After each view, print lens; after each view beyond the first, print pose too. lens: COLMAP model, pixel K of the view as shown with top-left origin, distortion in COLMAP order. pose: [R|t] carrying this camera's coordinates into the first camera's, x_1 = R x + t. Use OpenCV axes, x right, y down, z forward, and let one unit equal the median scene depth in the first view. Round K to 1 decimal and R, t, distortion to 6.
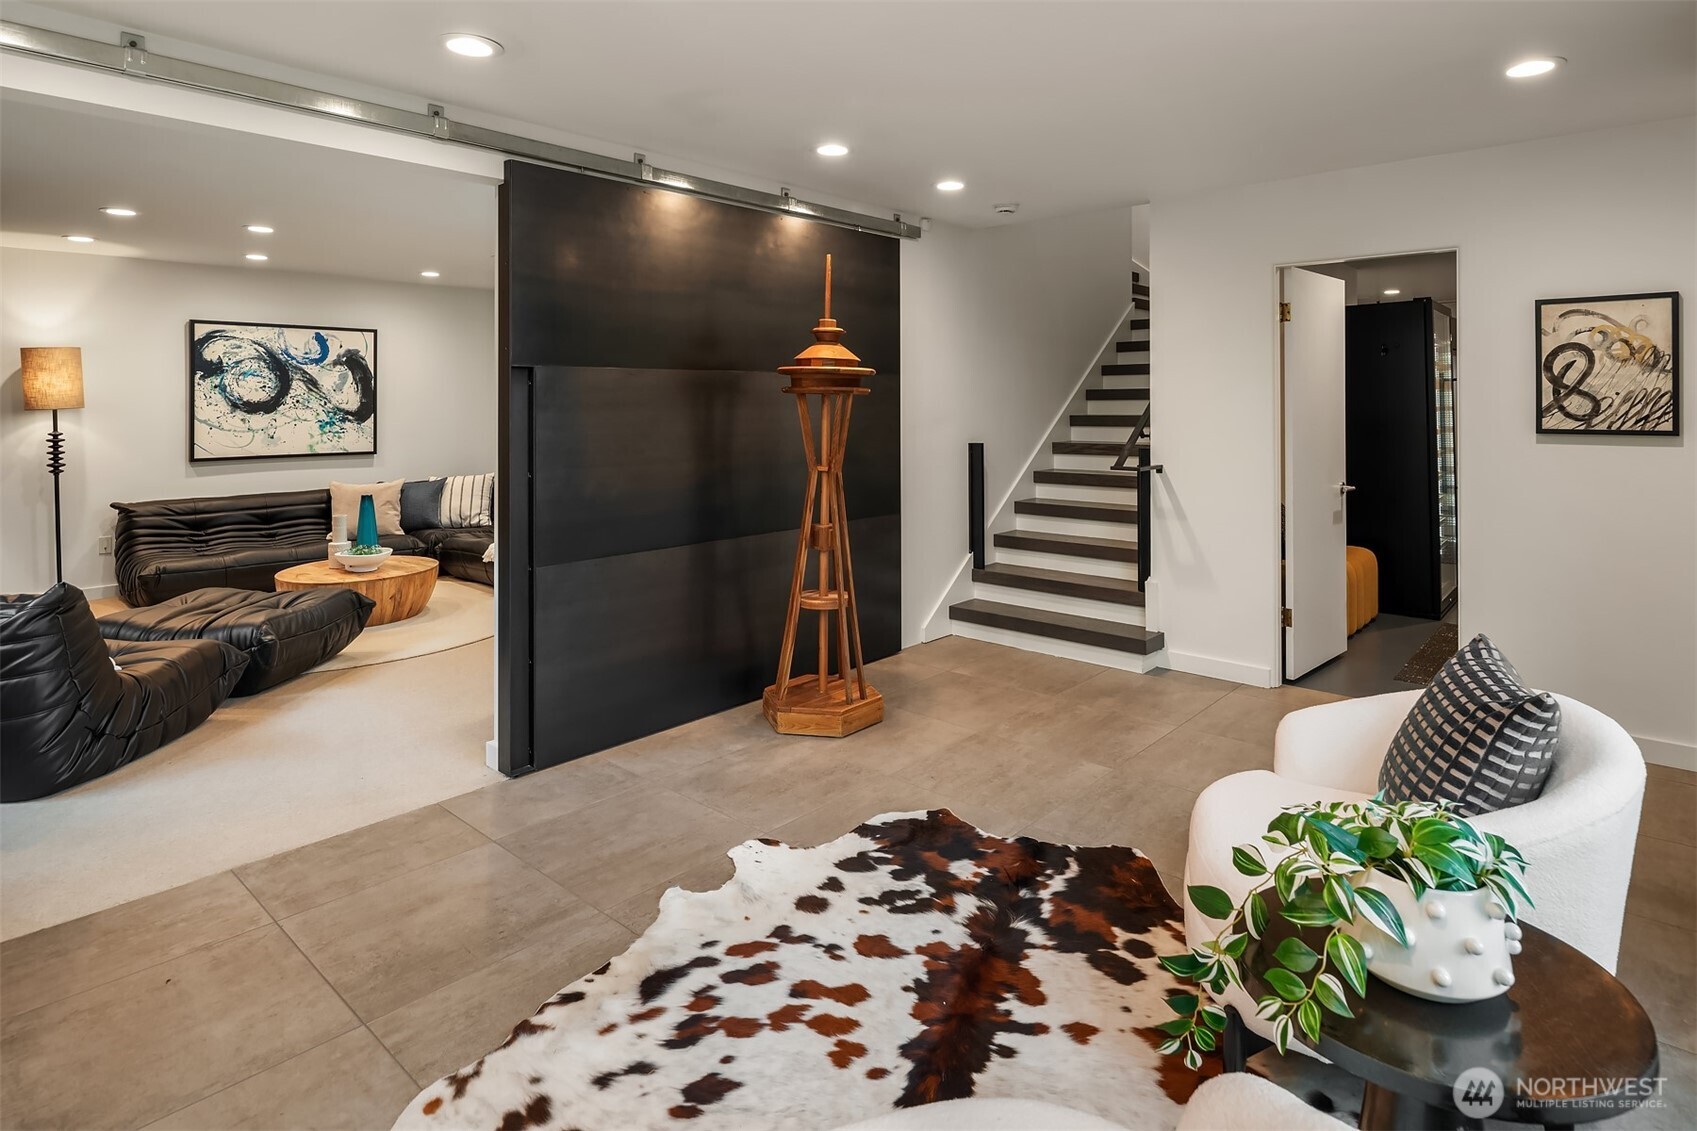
lens RADIAL K [[908.0, 0, 841.5], [0, 908.0, 456.5], [0, 0, 1]] dist [-0.002627, -0.001080]
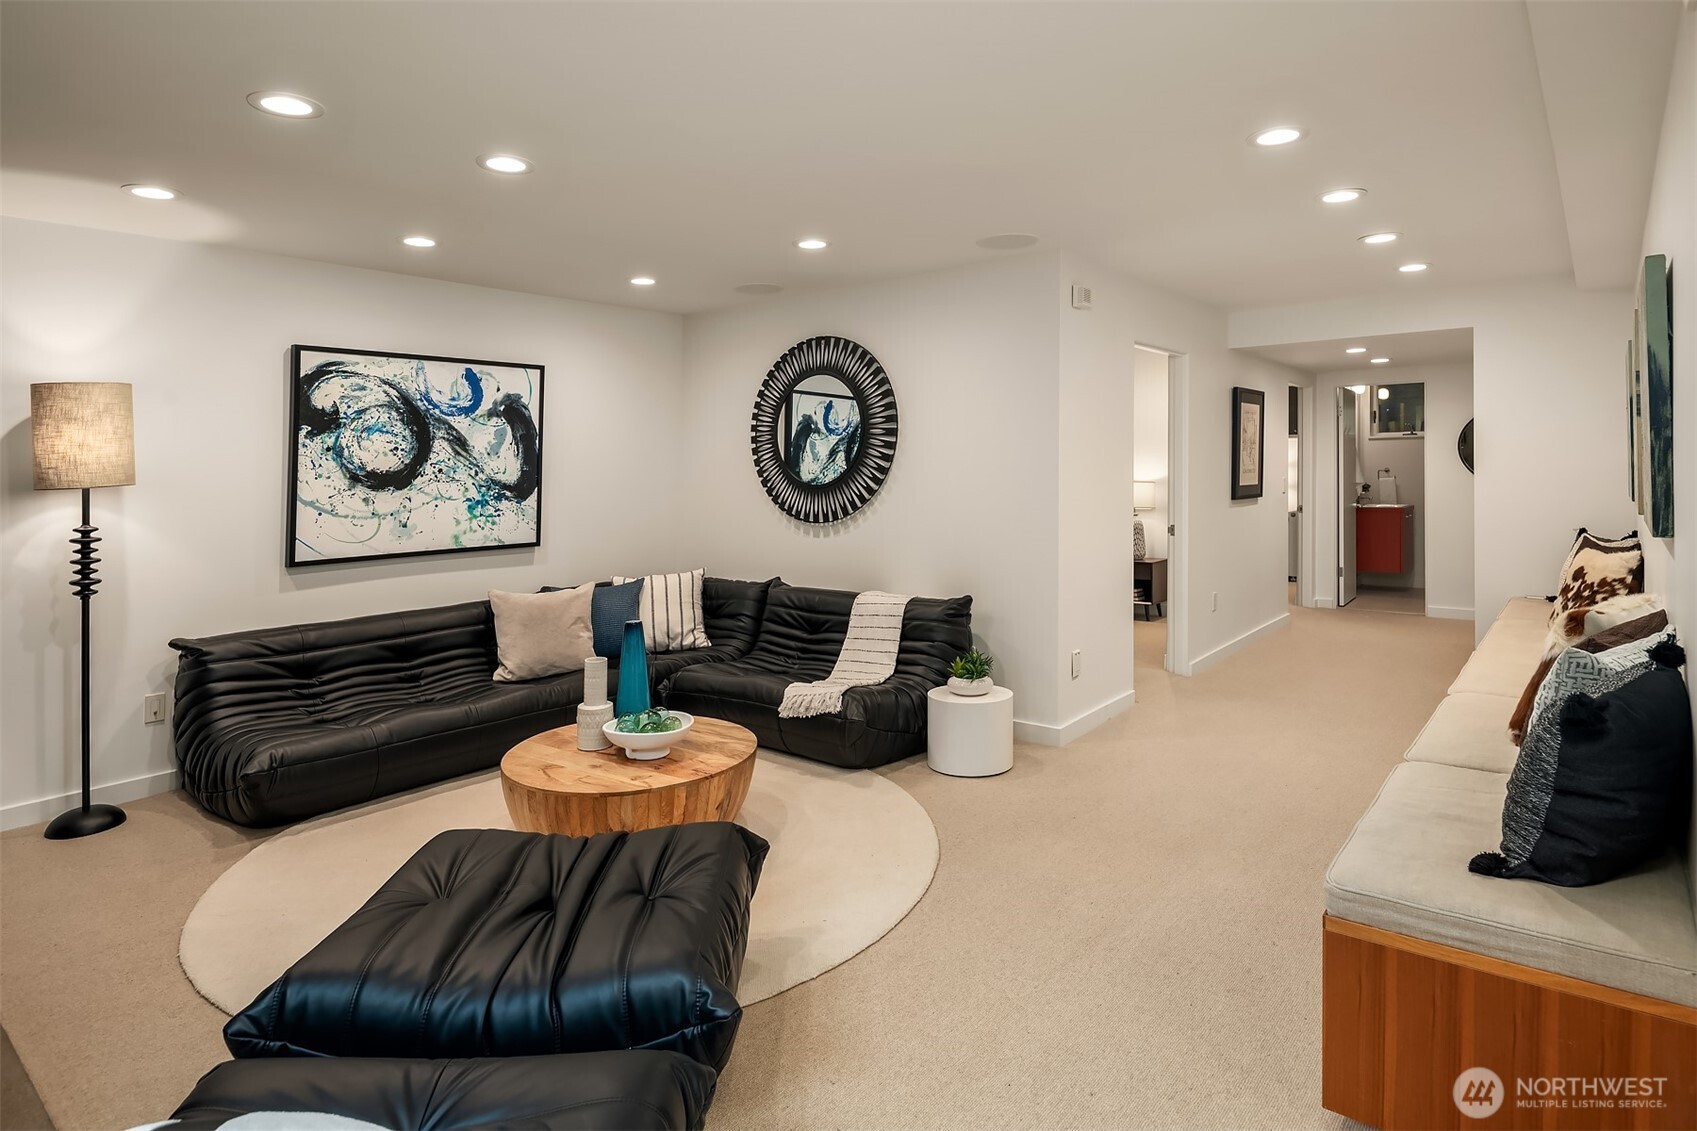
lens RADIAL K [[909.0, 0, 856.1], [0, 909.0, 484.5], [0, 0, 1]] dist [-0.001105, -0.001083]
pose [[0.997742, -0.014007, 0.065683, -0.350706], [0.016755, 0.998999, -0.041472, -0.018367], [-0.065037, 0.042479, 0.996978, 0.325239]]
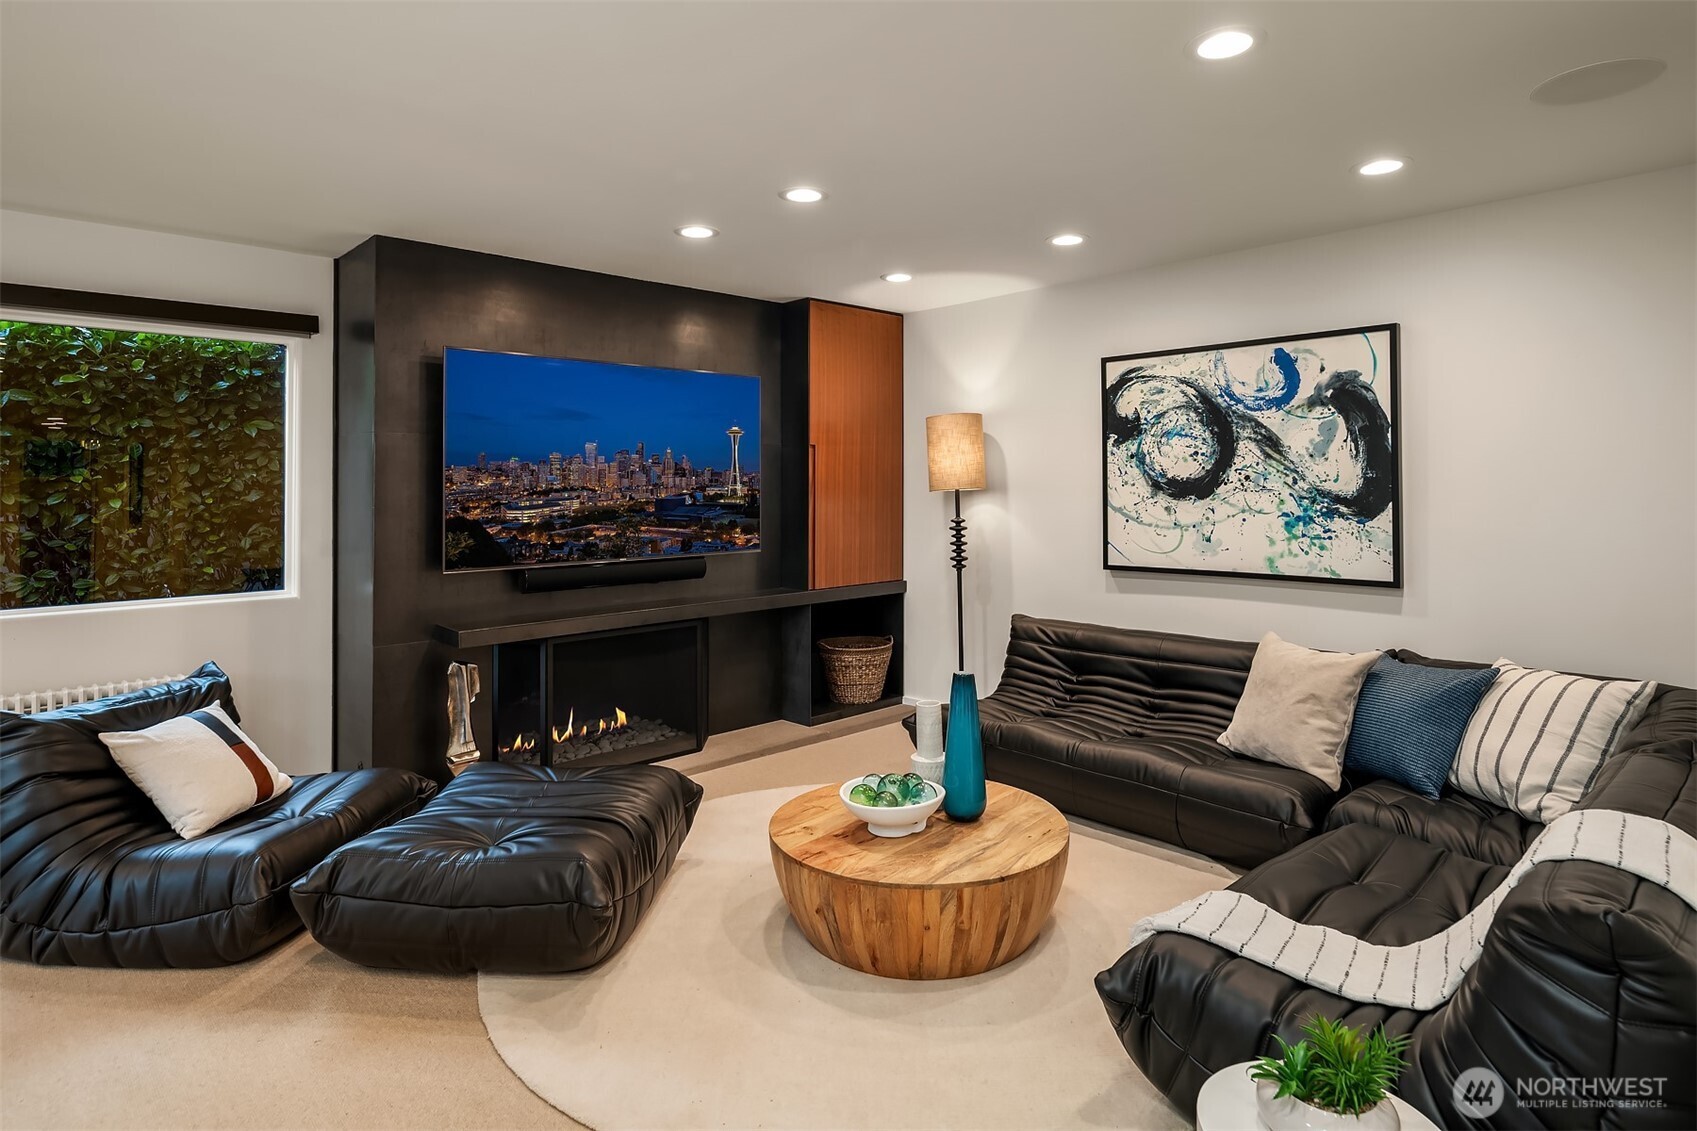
lens RADIAL K [[909.0, 0, 856.1], [0, 909.0, 484.5], [0, 0, 1]] dist [-0.001105, -0.001083]
pose [[-0.031485, -0.003661, -0.999498, -0.037479], [-0.055270, 0.998470, -0.001917, -0.043866], [0.997975, 0.055182, -0.031639, 0.807237]]
